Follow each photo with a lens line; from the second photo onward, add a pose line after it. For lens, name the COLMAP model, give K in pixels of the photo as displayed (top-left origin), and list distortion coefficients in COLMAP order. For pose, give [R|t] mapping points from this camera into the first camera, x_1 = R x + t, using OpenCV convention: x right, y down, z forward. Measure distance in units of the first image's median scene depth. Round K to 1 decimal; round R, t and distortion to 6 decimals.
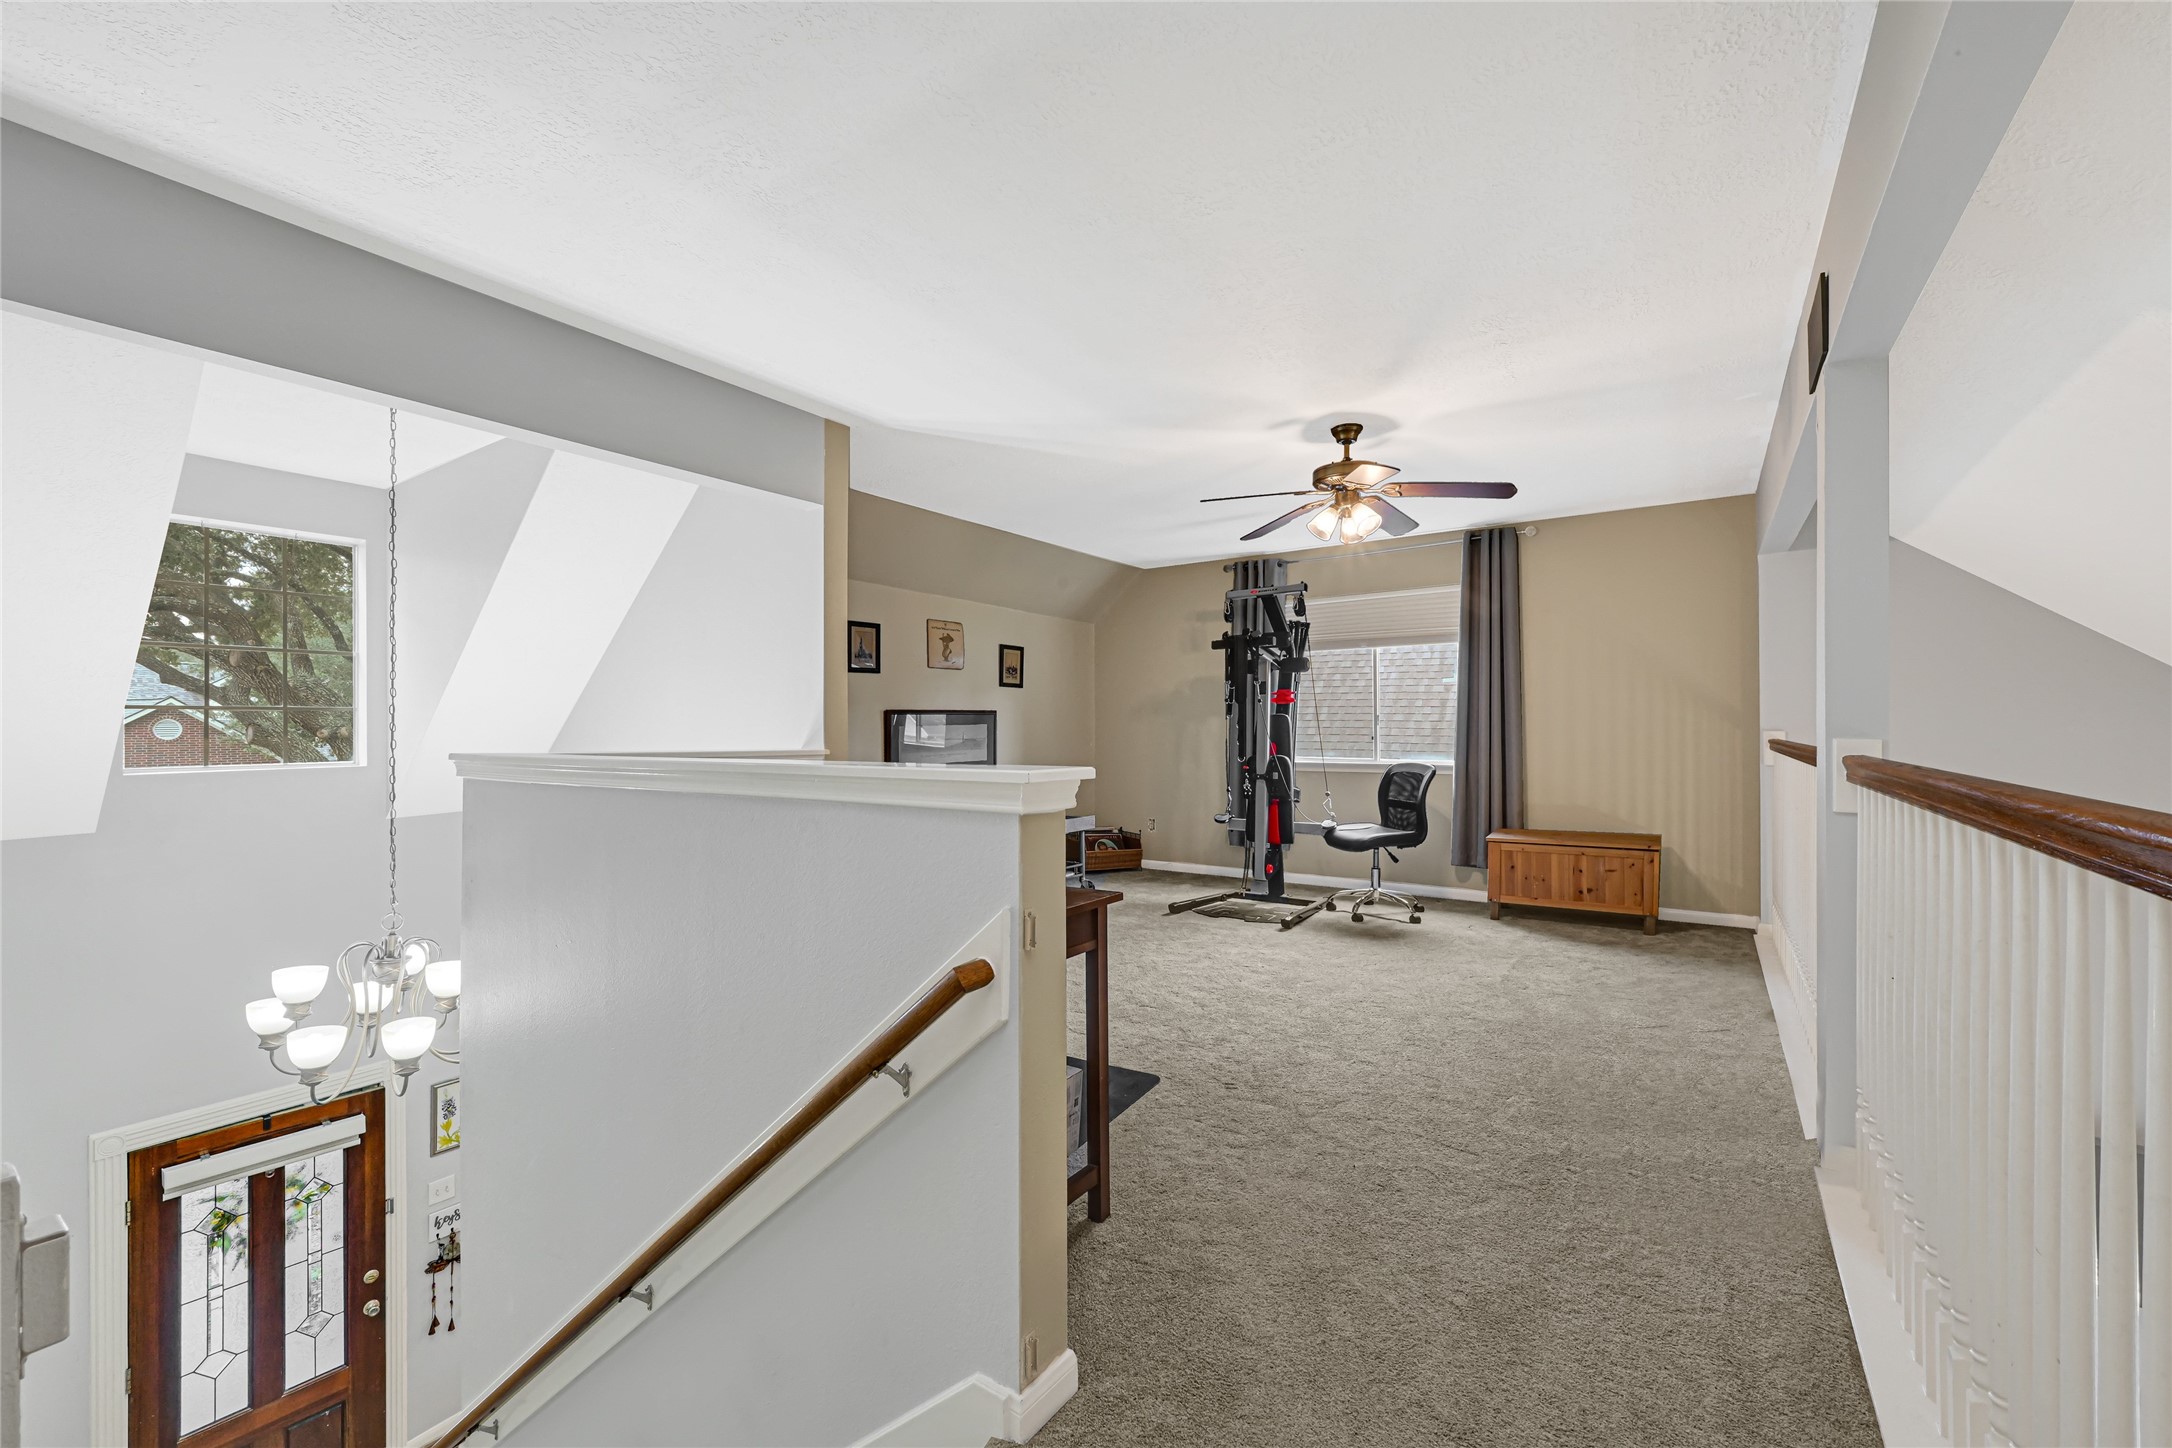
lens RADIAL K [[879.2, 0, 1088.3], [0, 879.2, 713.7], [0, 0, 1]] dist [-0.001333, -0.000071]
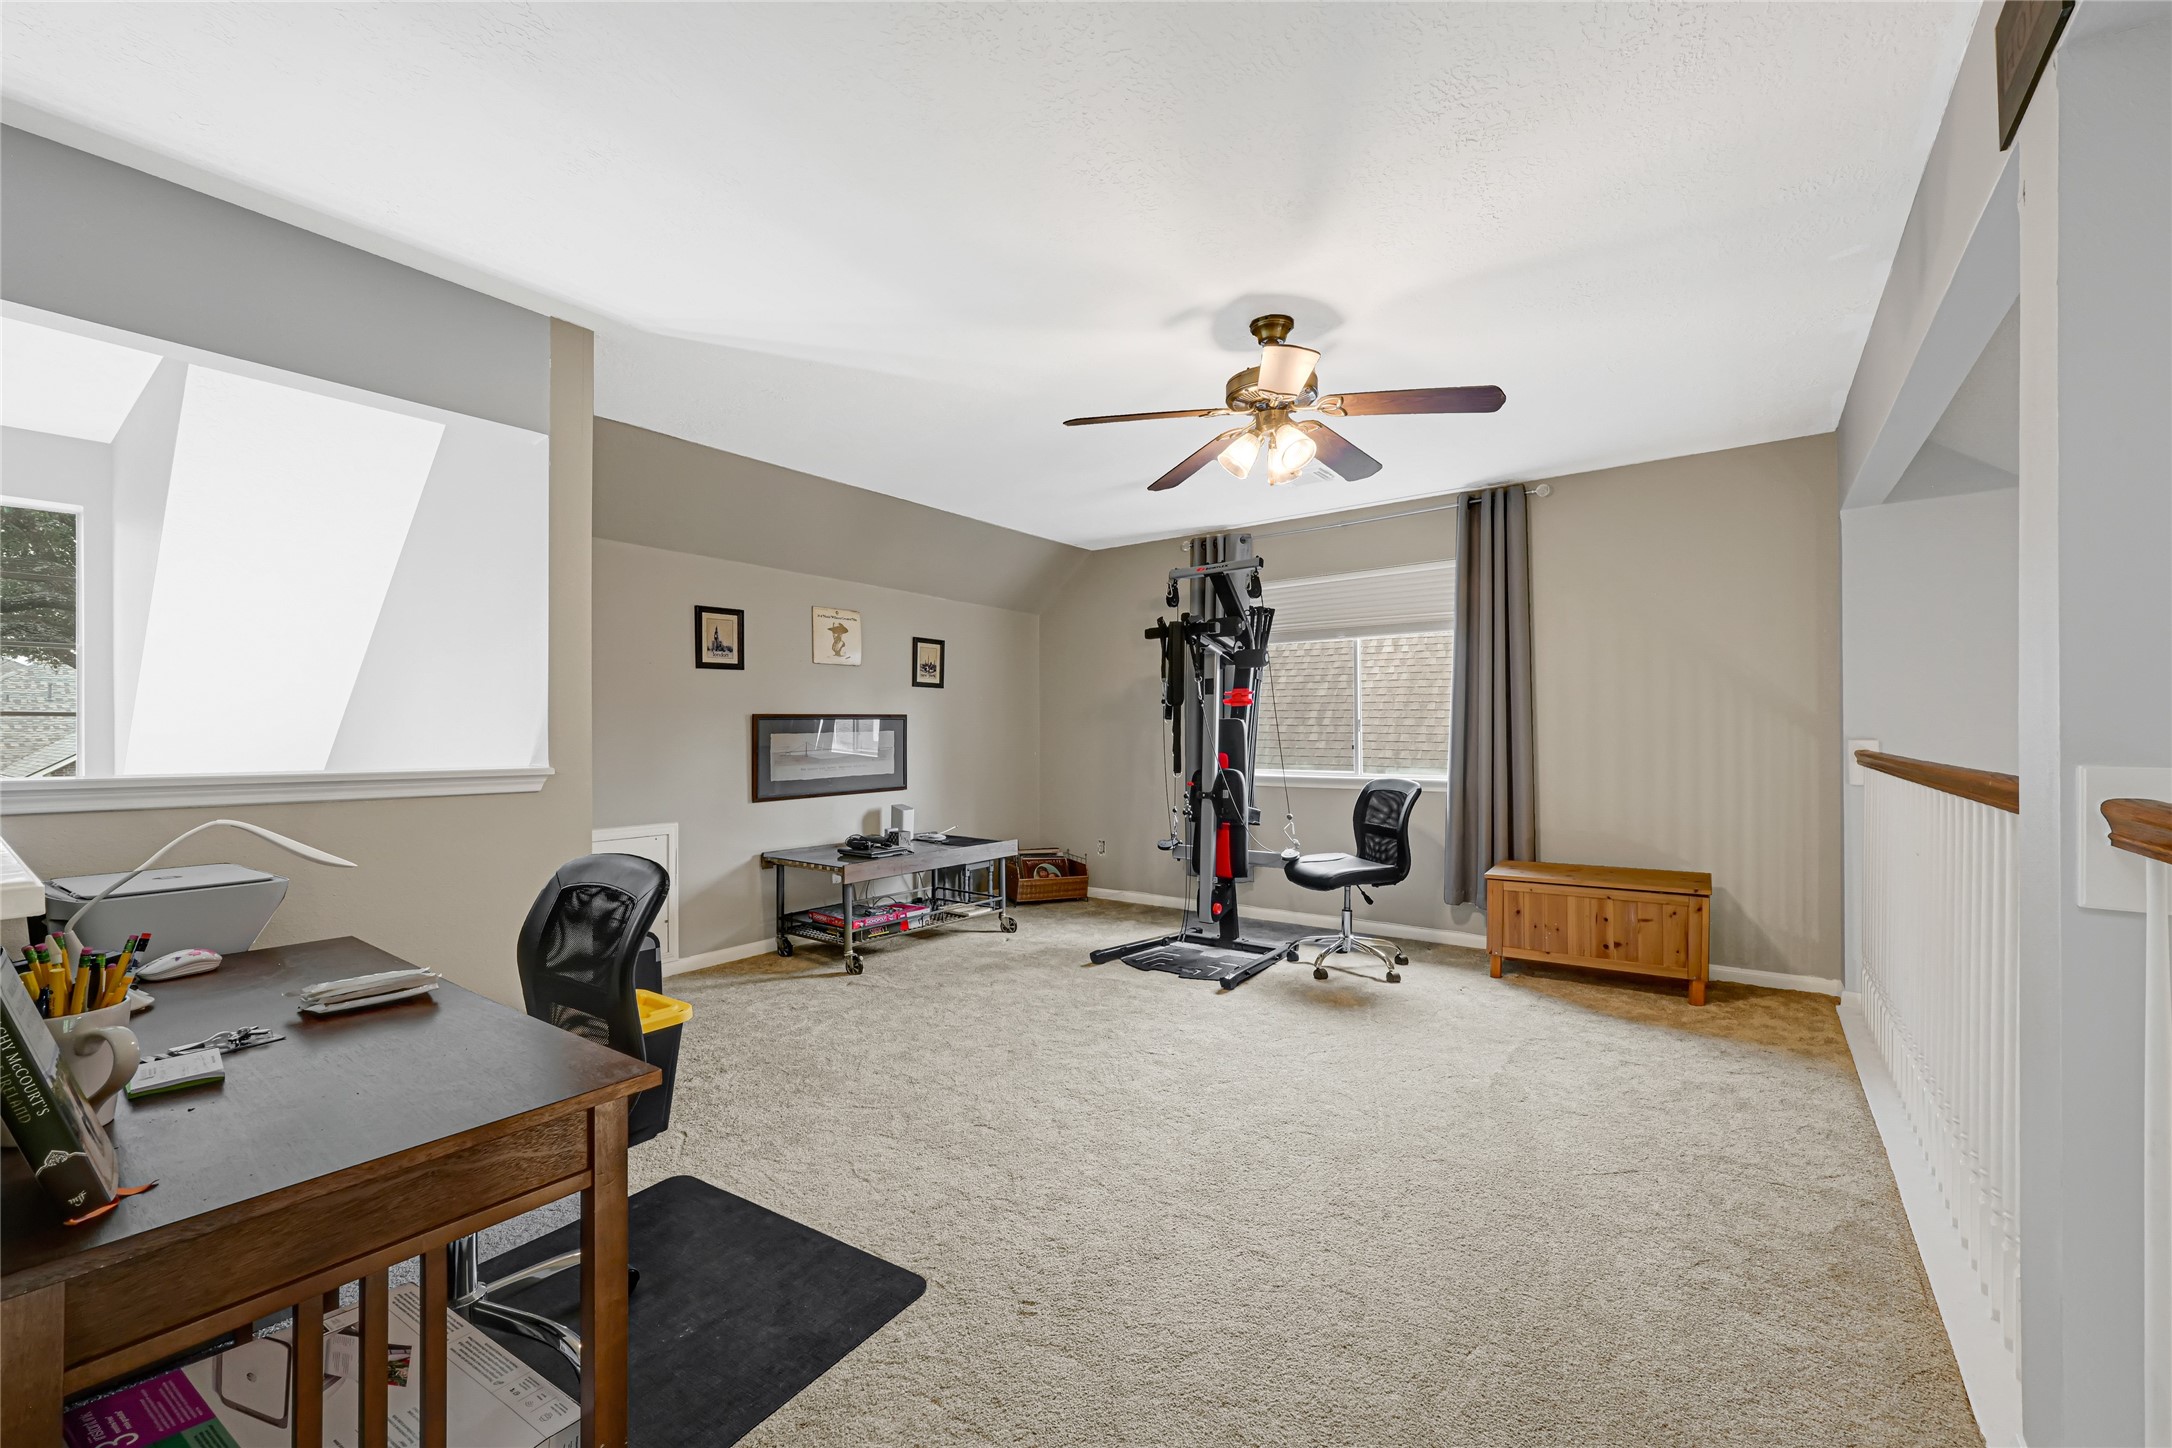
lens RADIAL K [[872.3, 0, 1087.7], [0, 872.3, 720.3], [0, 0, 1]] dist [-0.000410, -0.000318]
pose [[0.999424, -0.001154, -0.033920, 0.119953], [0.001238, 0.999996, 0.002462, -0.000187], [0.033917, -0.002503, 0.999422, 0.199247]]
